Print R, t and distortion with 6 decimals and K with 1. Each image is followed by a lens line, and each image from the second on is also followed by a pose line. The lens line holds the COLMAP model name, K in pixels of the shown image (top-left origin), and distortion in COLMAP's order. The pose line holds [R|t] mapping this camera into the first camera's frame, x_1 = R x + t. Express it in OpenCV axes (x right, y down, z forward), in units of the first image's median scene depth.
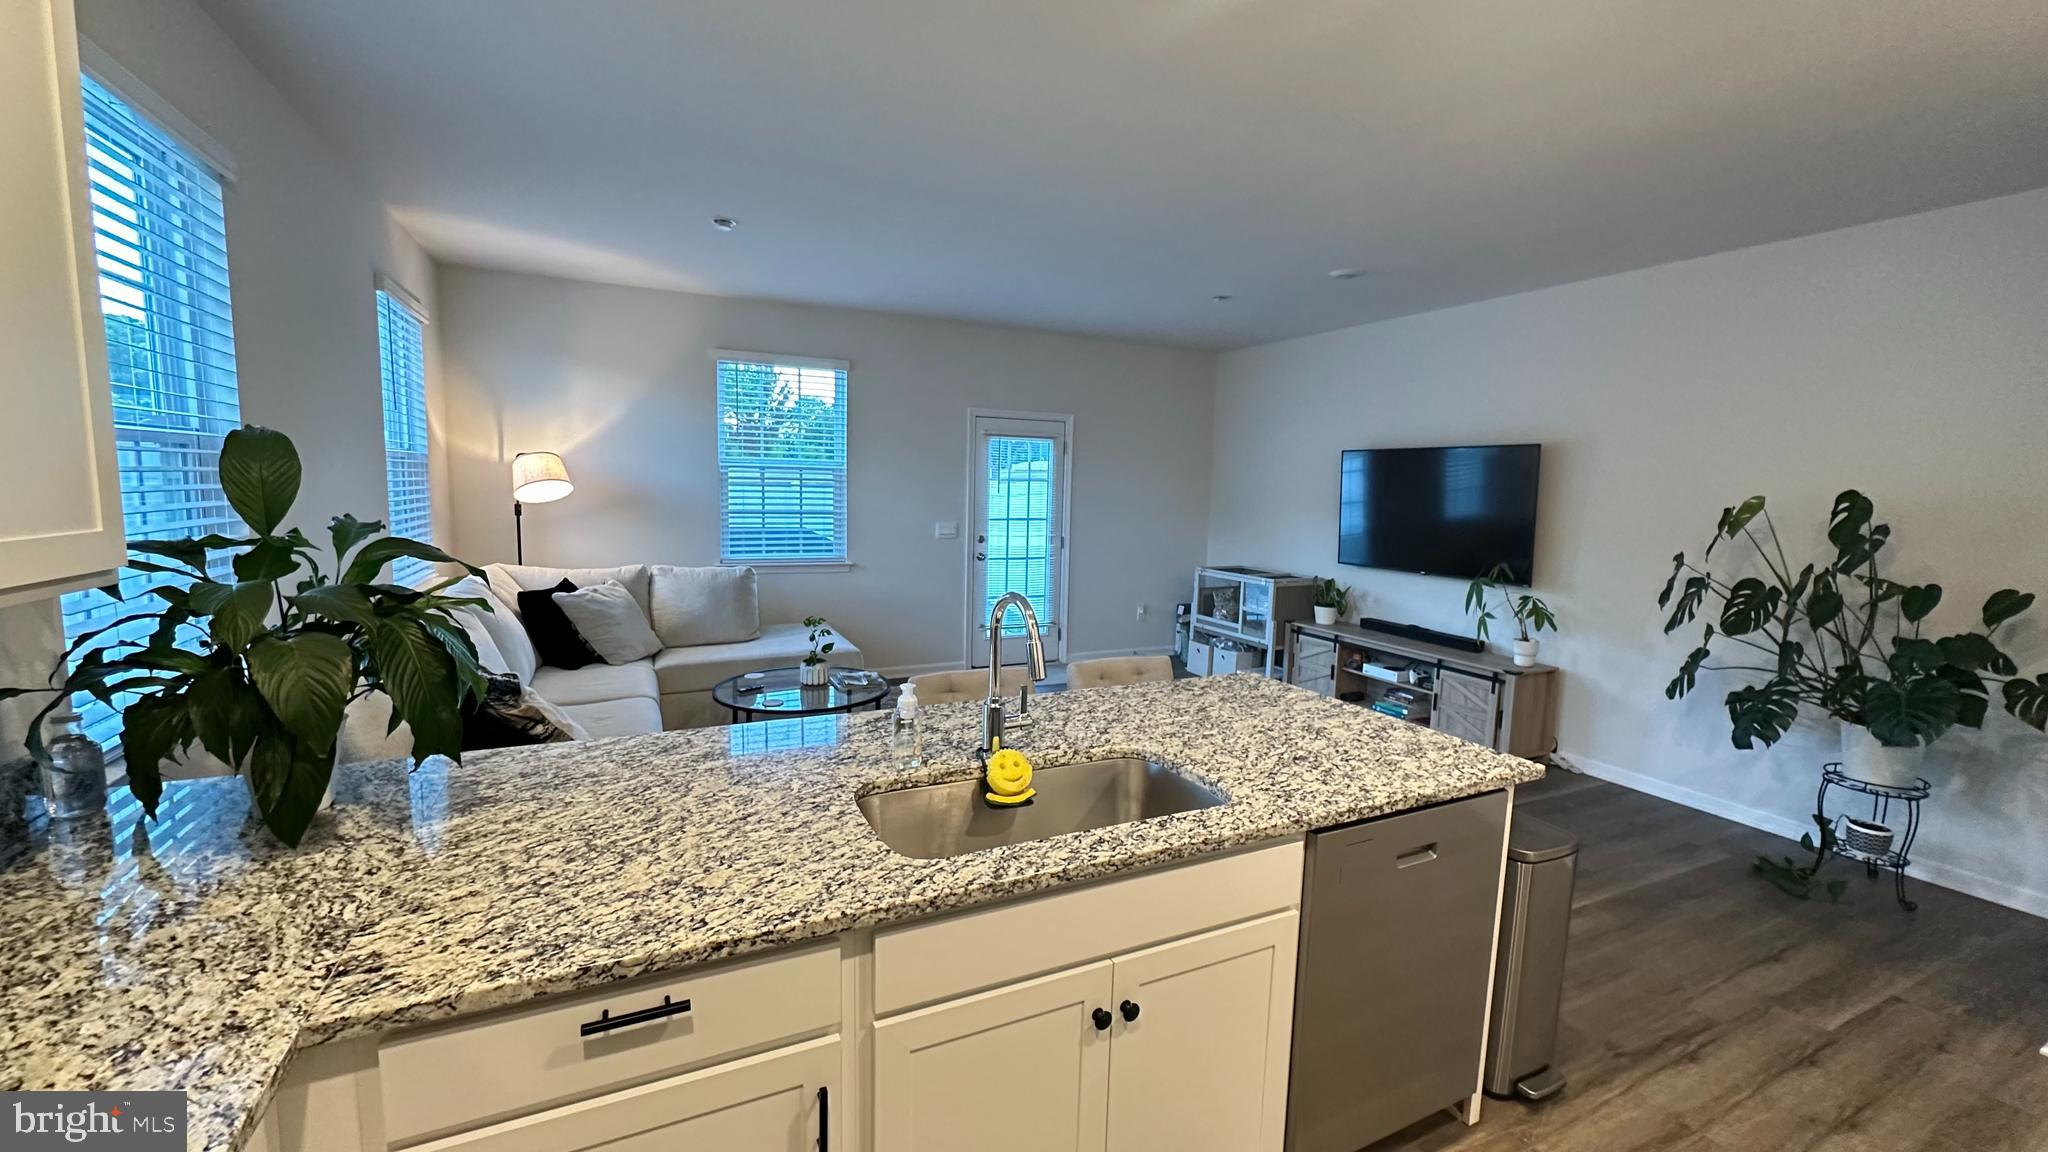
lens RADIAL K [[814.0, 0, 1025.2], [0, 814.0, 567.5], [0, 0, 1]] dist [-0.001631, 0.000223]
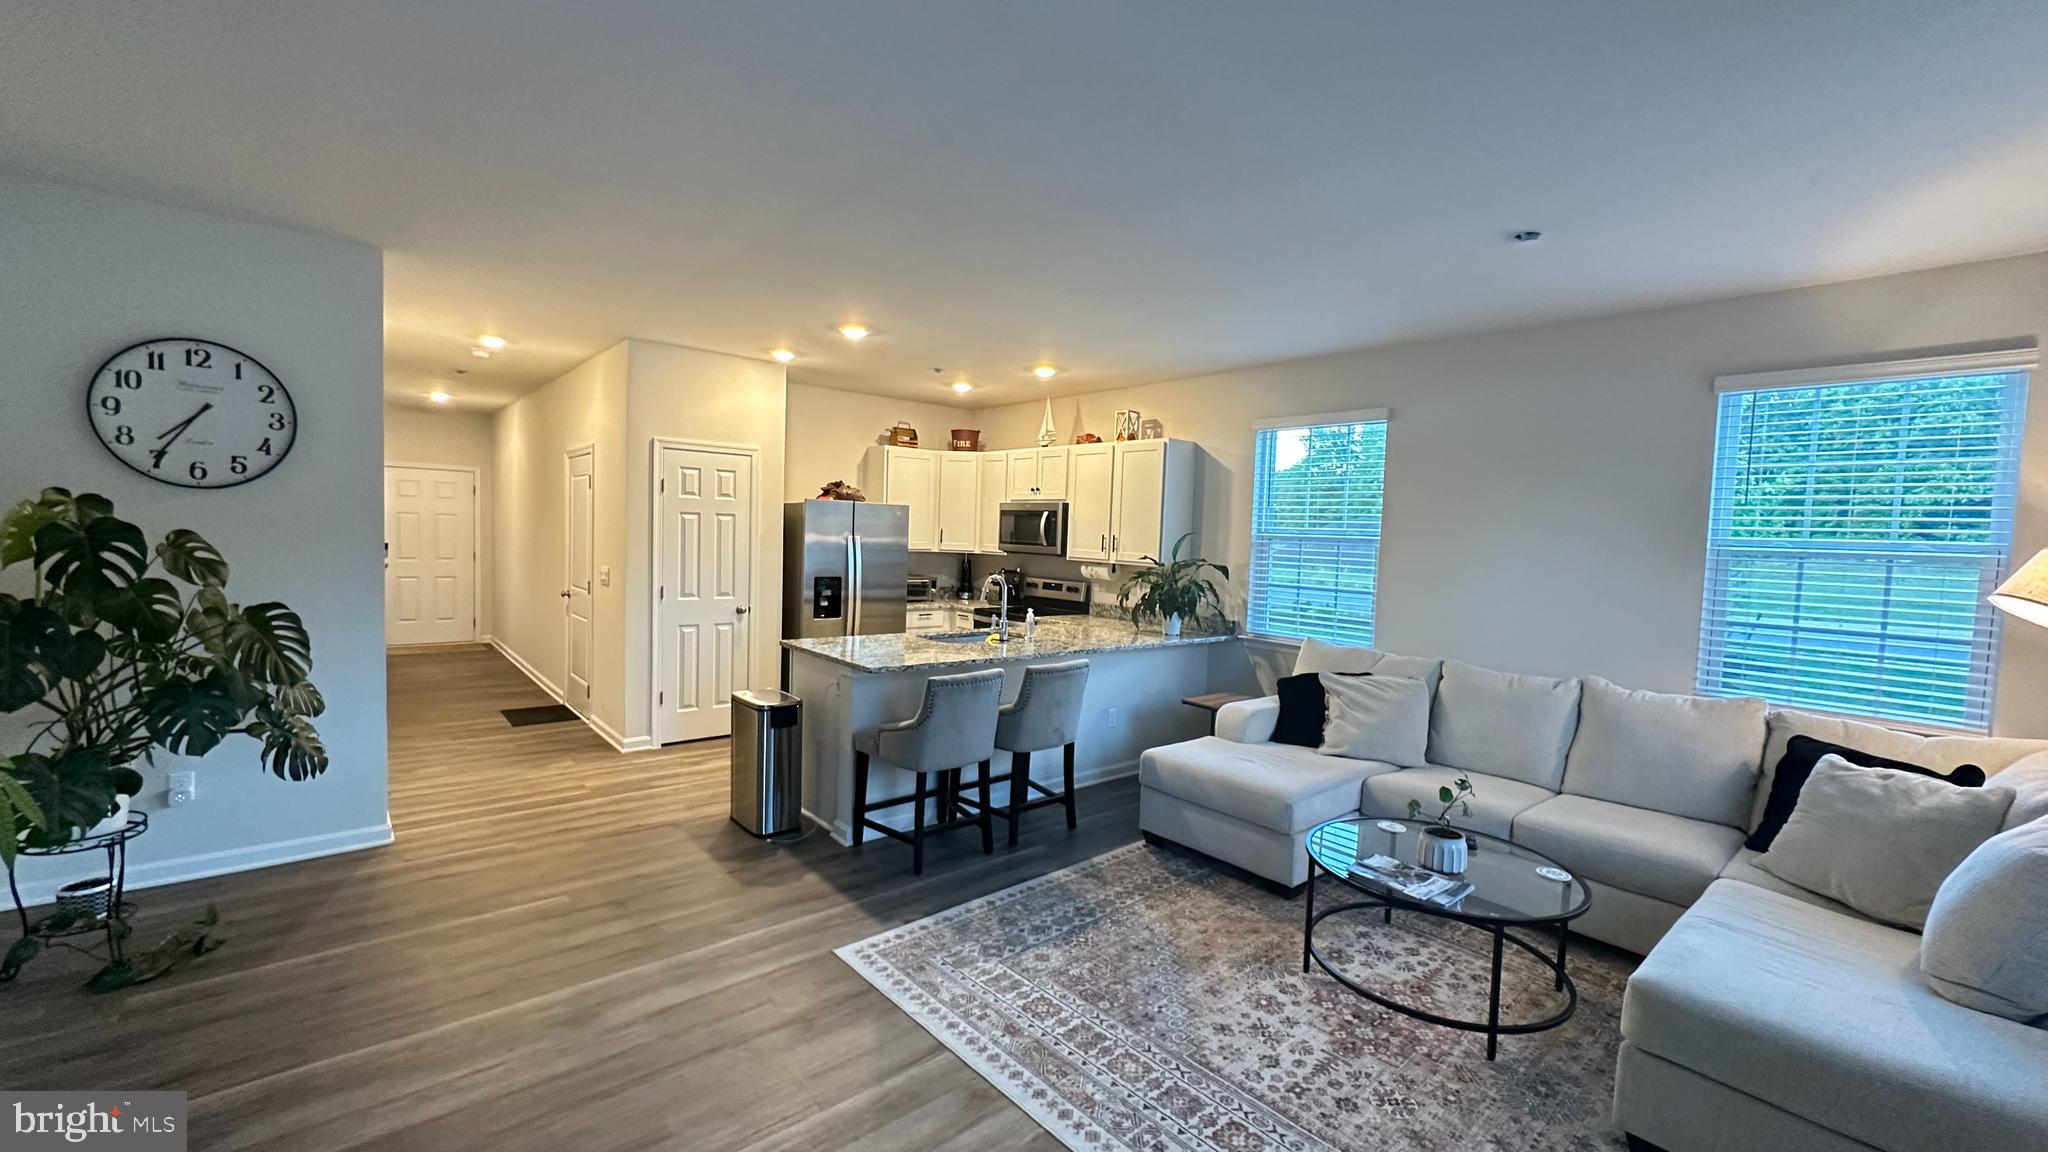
lens RADIAL K [[814.0, 0, 1025.6], [0, 814.0, 586.7], [0, 0, 1]] dist [-0.001631, 0.000223]
pose [[-0.964707, -0.044761, -0.259495, 0.589783], [-0.088823, 0.983007, 0.160647, -0.373442], [0.247895, 0.178026, -0.952289, 3.556964]]
